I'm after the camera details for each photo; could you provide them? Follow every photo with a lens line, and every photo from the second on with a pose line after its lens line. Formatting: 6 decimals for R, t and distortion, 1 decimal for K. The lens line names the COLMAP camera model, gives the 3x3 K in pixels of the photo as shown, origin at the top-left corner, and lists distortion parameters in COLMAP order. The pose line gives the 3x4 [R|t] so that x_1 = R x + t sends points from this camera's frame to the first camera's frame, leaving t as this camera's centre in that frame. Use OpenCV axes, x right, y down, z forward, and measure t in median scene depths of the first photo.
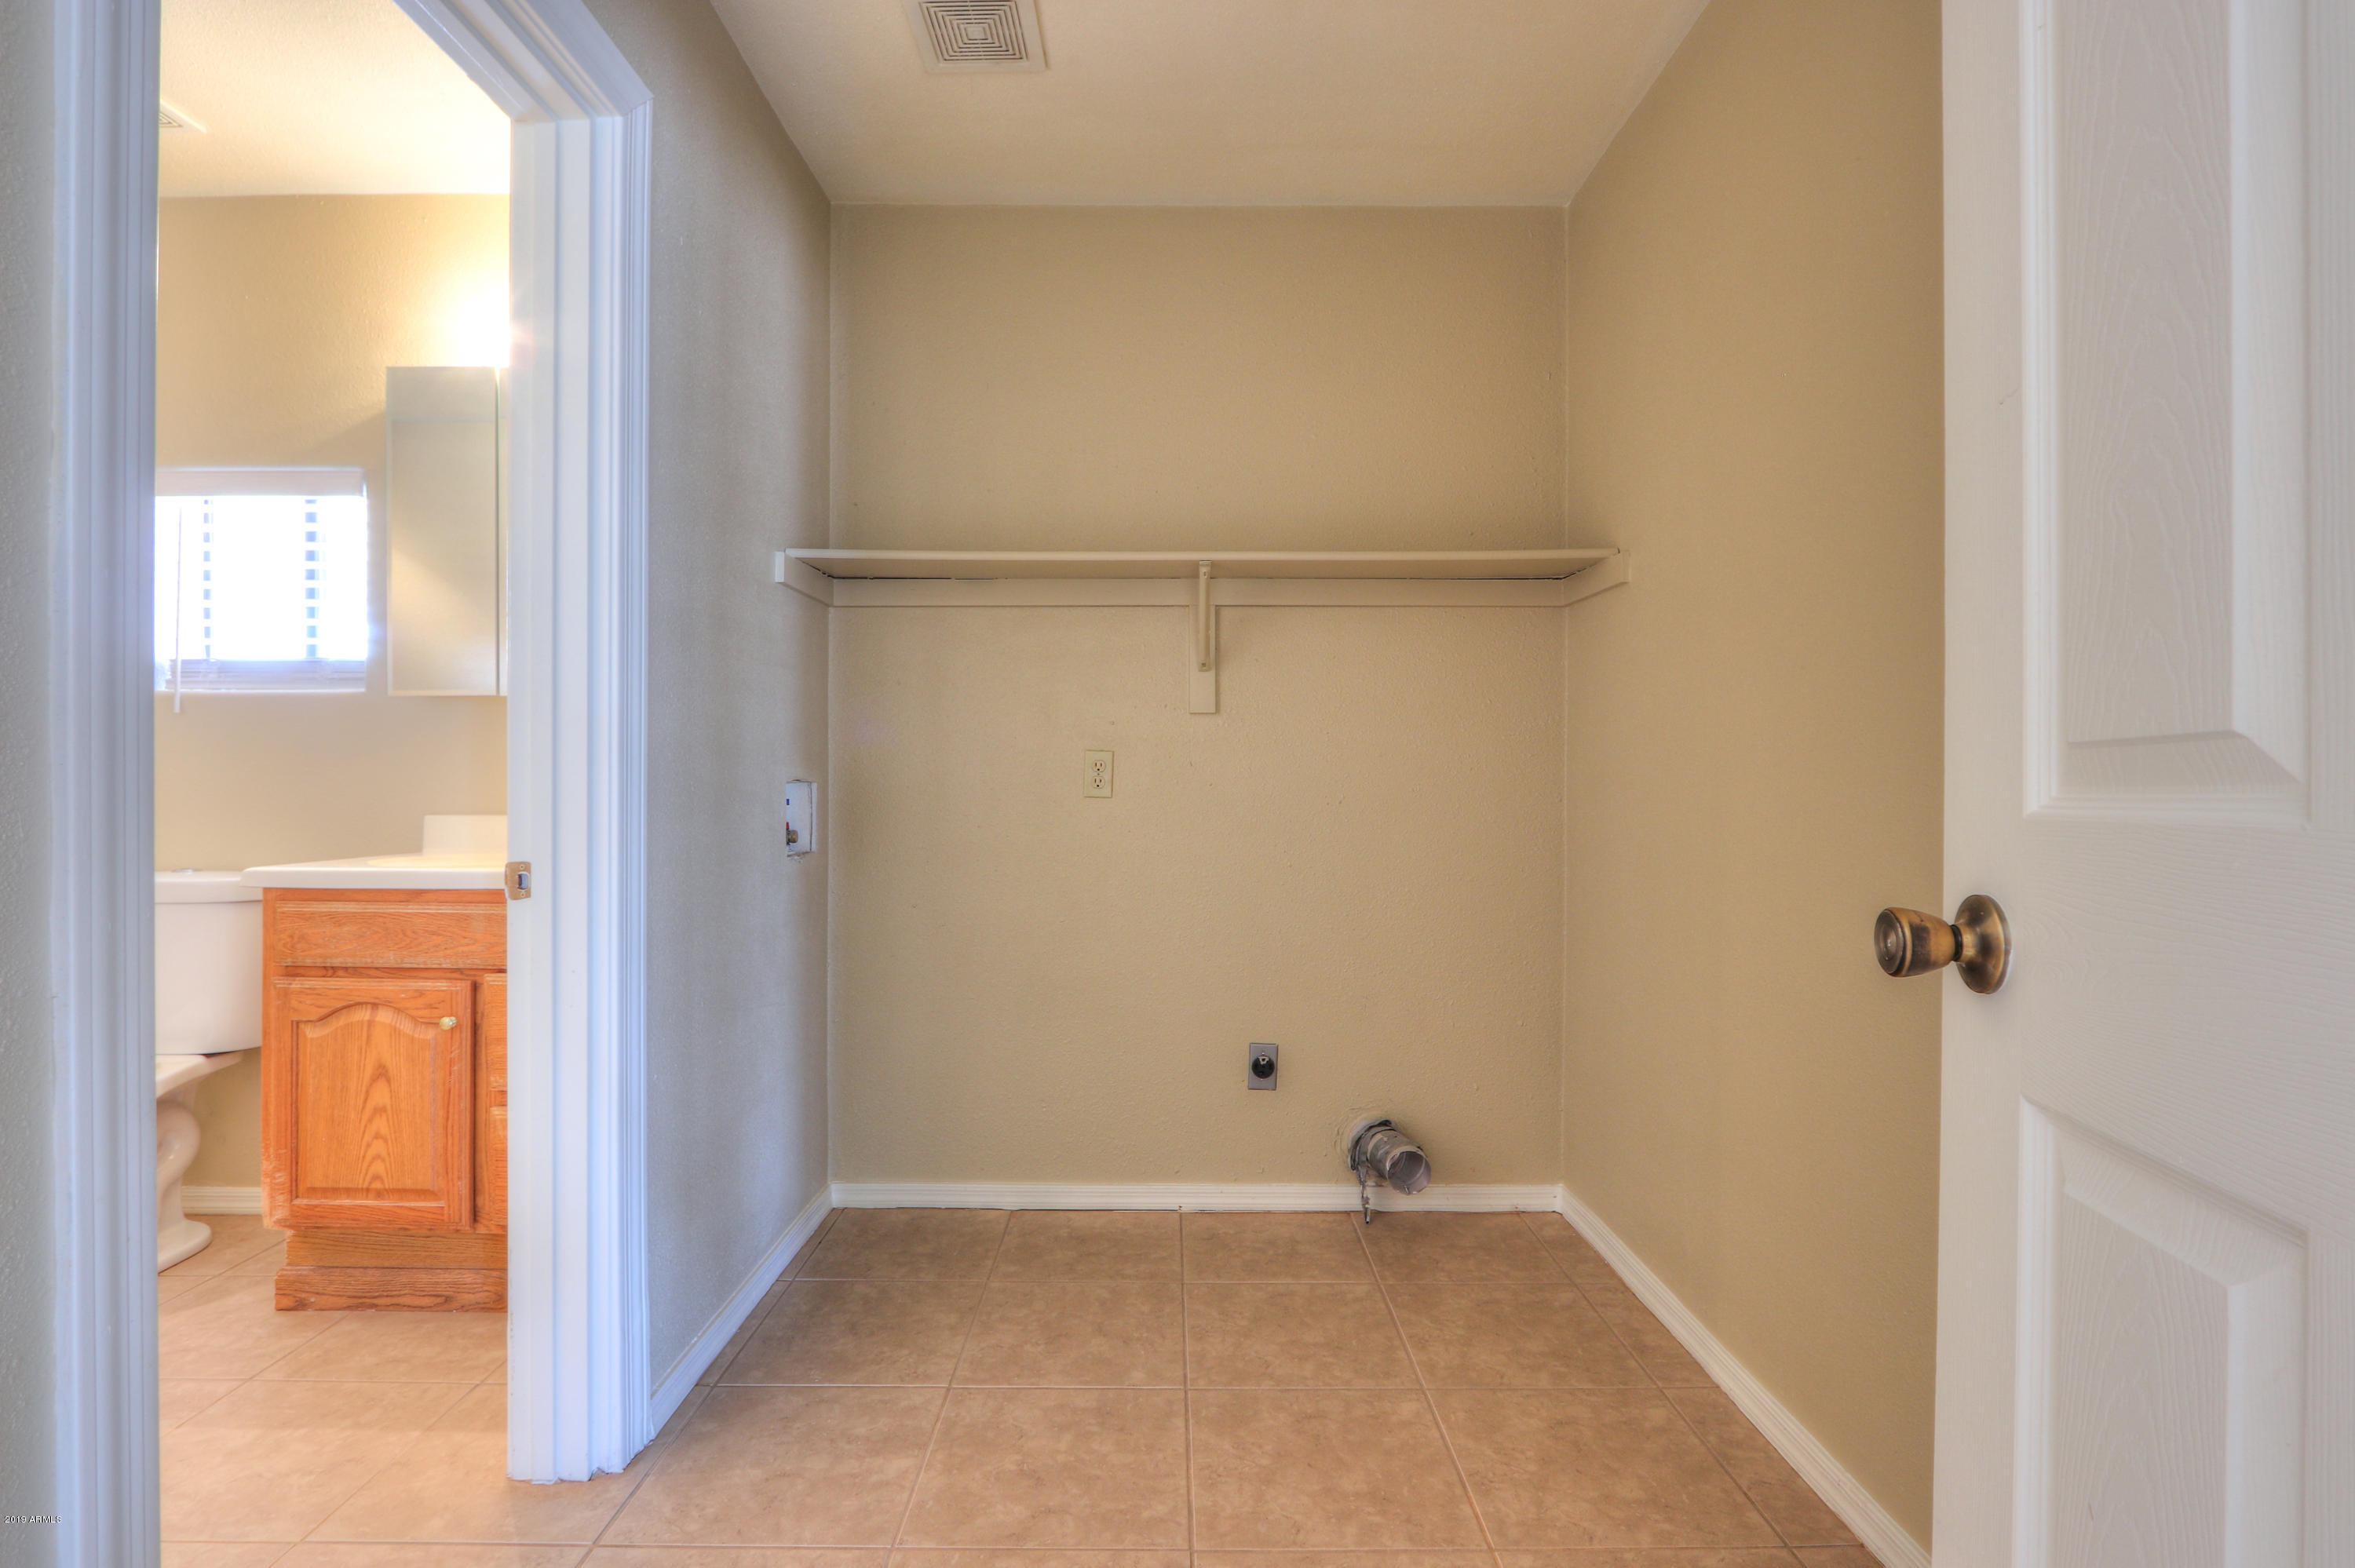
lens RADIAL K [[1121.6, 0, 1170.3], [0, 1121.6, 782.9], [0, 0, 1]] dist [-0.017614, 0.003725]
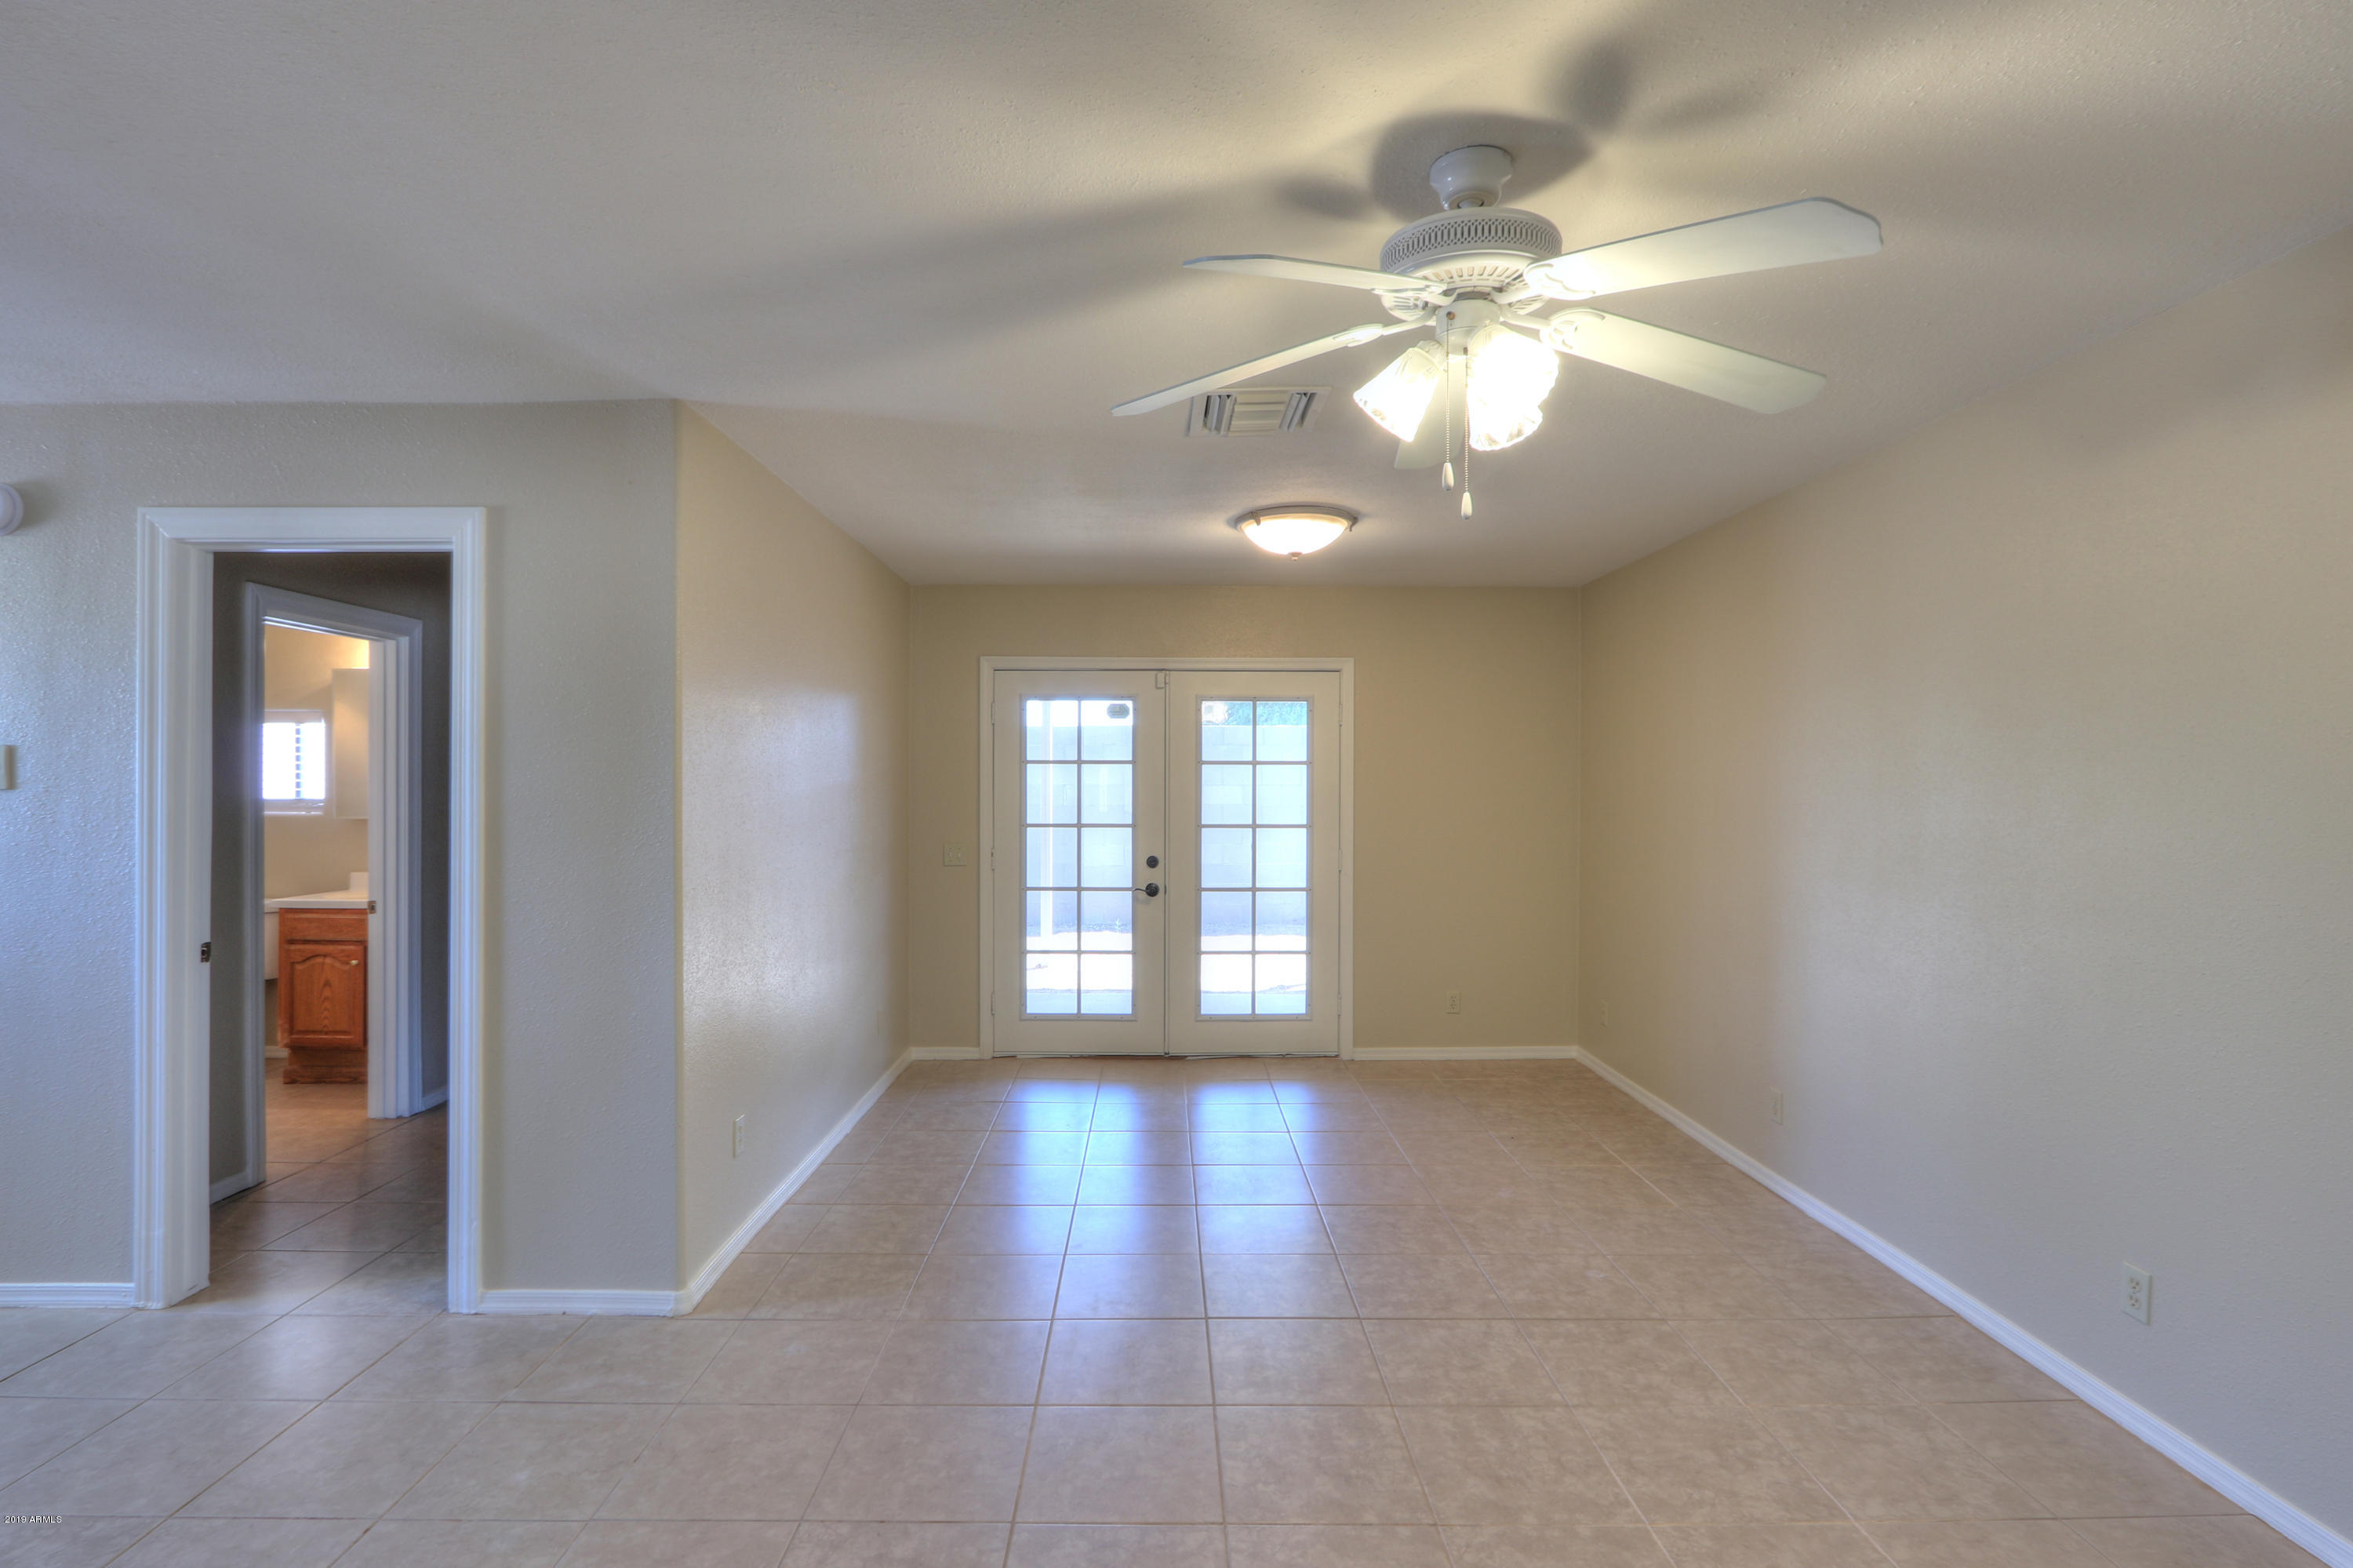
lens RADIAL K [[1120.9, 0, 1164.3], [0, 1120.9, 789.6], [0, 0, 1]] dist [-0.017614, 0.003725]
pose [[0.999982, 0.001425, 0.005780, 1.113153], [-0.001430, 0.999999, 0.000879, -0.169731], [-0.005778, -0.000888, 0.999983, -1.448065]]
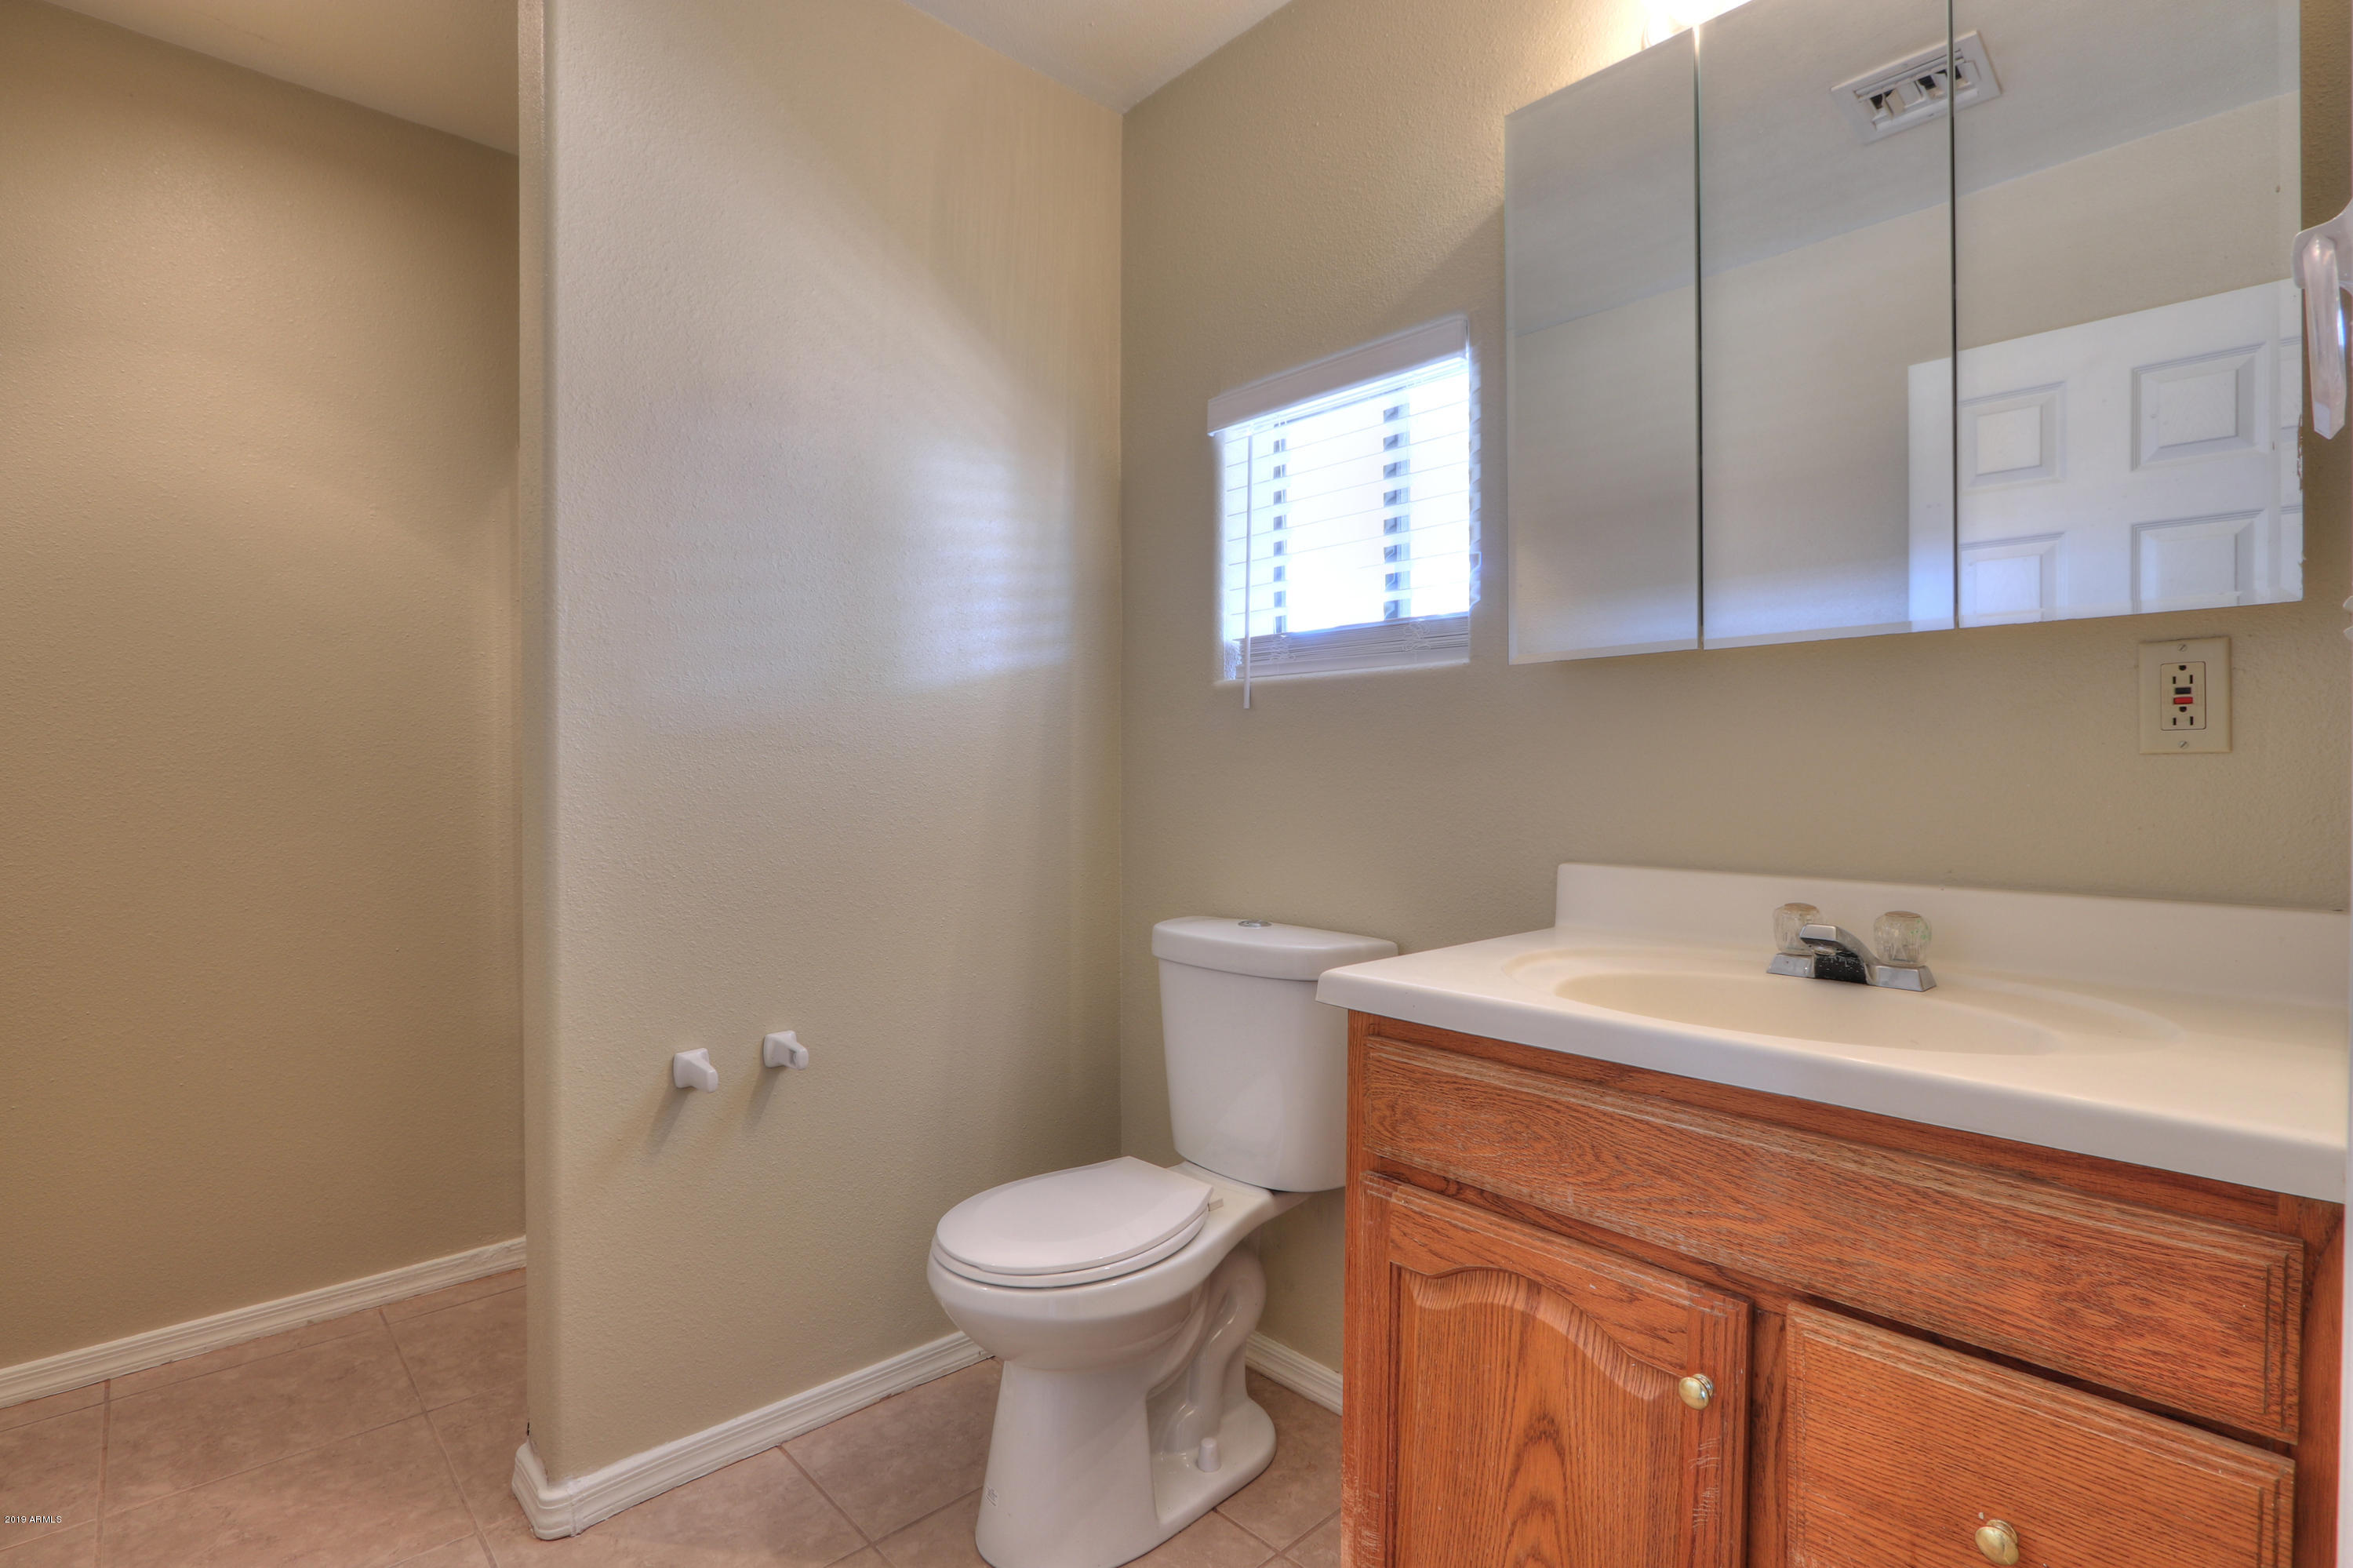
lens RADIAL K [[1120.9, 0, 1174.8], [0, 1120.9, 787.6], [0, 0, 1]] dist [-0.017614, 0.003725]
pose [[0.687456, 0.008521, -0.726176, -0.472469], [-0.003355, 0.999958, 0.008558, -0.020444], [0.726218, -0.003447, 0.687456, 0.553231]]
